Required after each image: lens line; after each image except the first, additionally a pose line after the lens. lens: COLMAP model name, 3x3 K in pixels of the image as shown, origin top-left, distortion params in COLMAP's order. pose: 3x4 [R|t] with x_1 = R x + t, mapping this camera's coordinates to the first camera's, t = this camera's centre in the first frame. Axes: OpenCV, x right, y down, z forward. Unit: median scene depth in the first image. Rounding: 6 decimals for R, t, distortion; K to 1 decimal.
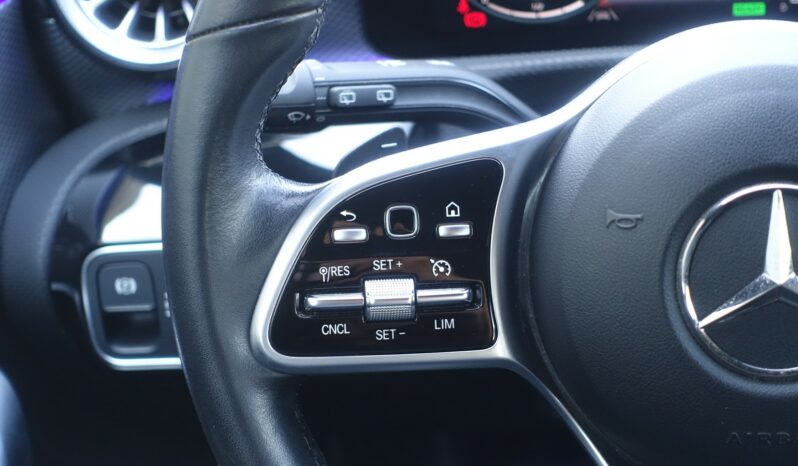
lens RADIAL K [[1429.2, 0, 400.7], [0, 1429.2, 230.9], [0, 0, 1]] dist [-0.073015, 0.000000]
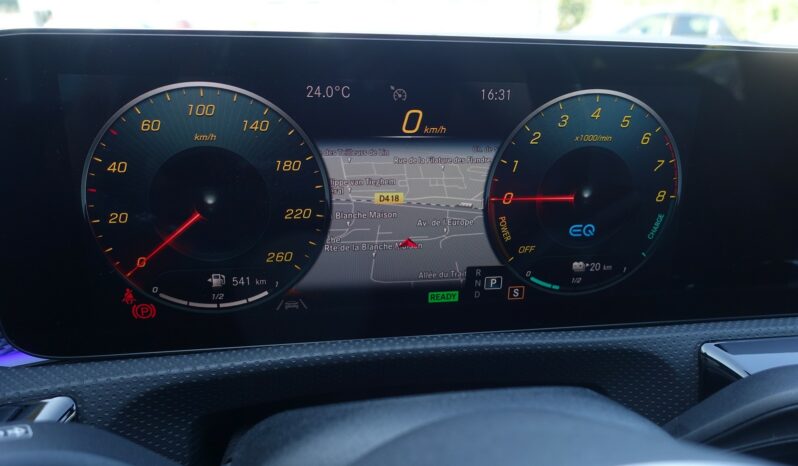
lens RADIAL K [[542.3, 0, 402.4], [0, 542.3, 233.9], [0, 0, 1]] dist [-0.001278, -0.003336]
pose [[0.951707, 0.018599, 0.306443, 0.142833], [0.030446, 0.987525, -0.154492, -0.197789], [-0.305494, 0.156361, 0.939268, 0.898733]]
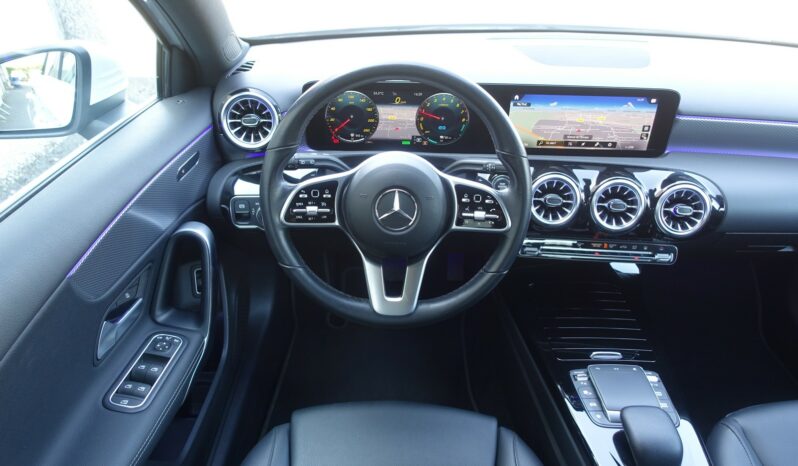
lens RADIAL K [[542.3, 0, 400.8], [0, 542.3, 232.3], [0, 0, 1]] dist [-0.001278, -0.003336]
pose [[0.986788, 0.032943, 0.158632, -0.000078], [-0.043840, 0.996877, 0.065691, -0.008798], [-0.155972, -0.071777, 0.985150, -0.706694]]
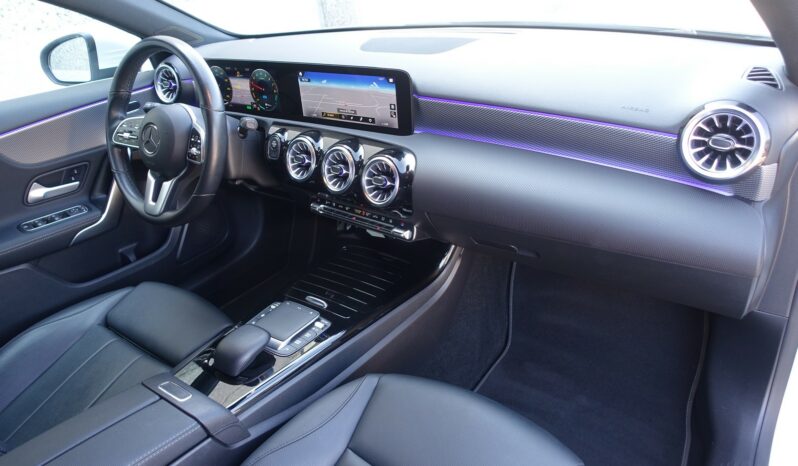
lens RADIAL K [[542.3, 0, 402.4], [0, 542.3, 233.0], [0, 0, 1]] dist [-0.001278, -0.003336]
pose [[0.880242, 0.232818, -0.413486, 2.320469], [-0.209572, 0.972517, 0.101444, -0.040110], [0.425740, -0.002640, 0.904842, -0.780505]]
